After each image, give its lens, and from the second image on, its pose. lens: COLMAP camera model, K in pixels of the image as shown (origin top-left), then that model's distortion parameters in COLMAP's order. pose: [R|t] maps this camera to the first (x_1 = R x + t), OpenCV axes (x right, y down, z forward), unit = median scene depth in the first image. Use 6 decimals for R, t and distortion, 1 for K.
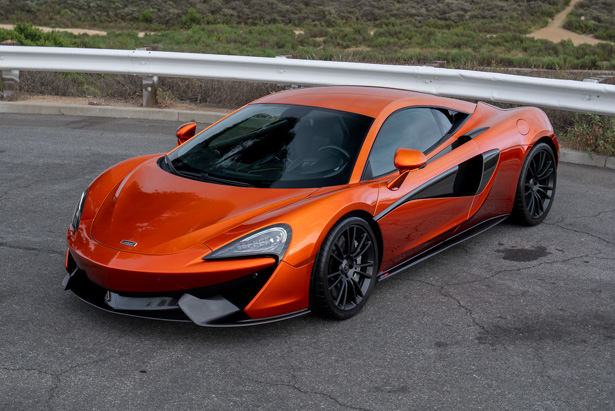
lens RADIAL K [[1021.1, 0, 307.5], [0, 1021.1, 205.5], [0, 0, 1]] dist [0.173011, 0.083122]
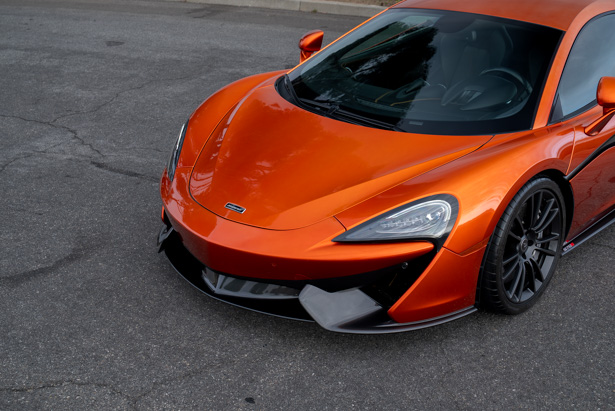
lens RADIAL K [[895.2, 0, 307.5], [0, 895.2, 205.5], [0, 0, 1]] dist [0.159557, 0.062577]
pose [[0.993280, 0.037881, -0.109363, -0.048400], [-0.021923, 0.989395, 0.143583, -0.058823], [0.113642, -0.140221, 0.983577, 0.352141]]
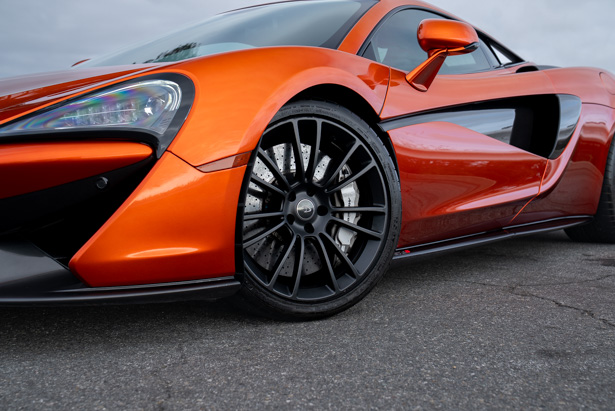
lens RADIAL K [[852.3, 0, 293.0], [0, 852.3, 205.1], [0, 0, 1]] dist [0.190984, 0.010149]
pose [[0.999355, -0.010469, -0.034339, 0.036804], [0.004286, 0.984484, -0.175420, 0.130813], [0.035643, 0.175160, 0.983895, 0.612013]]
